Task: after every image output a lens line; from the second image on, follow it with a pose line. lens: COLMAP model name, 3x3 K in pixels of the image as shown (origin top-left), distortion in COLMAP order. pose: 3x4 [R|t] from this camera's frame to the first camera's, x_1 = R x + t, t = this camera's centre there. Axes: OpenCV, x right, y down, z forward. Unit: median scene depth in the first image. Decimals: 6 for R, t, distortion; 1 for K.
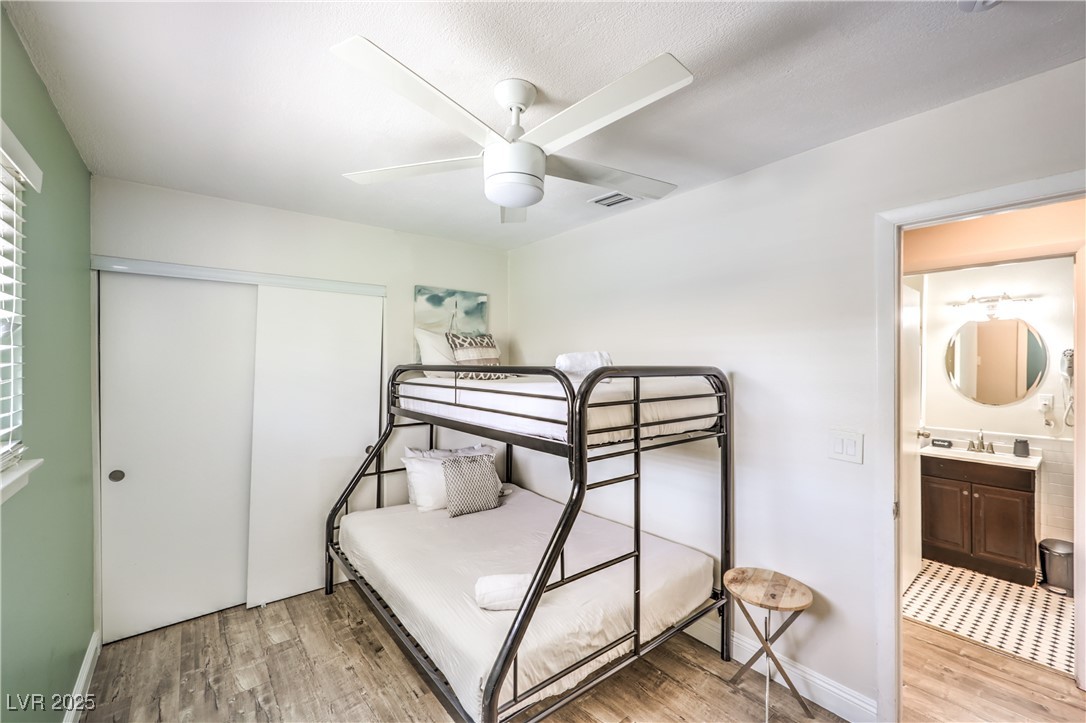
lens RADIAL K [[455.2, 0, 527.6], [0, 455.2, 363.5], [0, 0, 1]] dist [-0.000492, 0.000054]
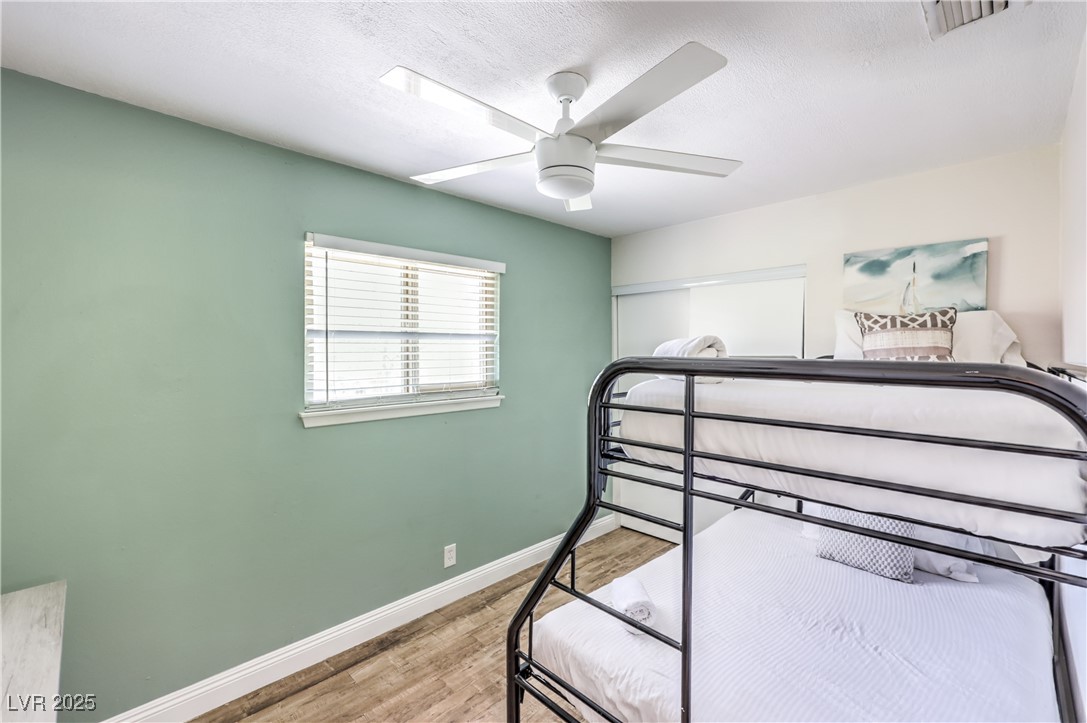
lens RADIAL K [[453.2, 0, 546.1], [0, 453.2, 352.2], [0, 0, 1]] dist [-0.000406, -0.000027]
pose [[0.118458, 0.006243, -0.992939, 0.590131], [-0.008801, 0.999948, 0.005237, -0.003721], [0.992920, 0.008119, 0.118507, 0.505563]]
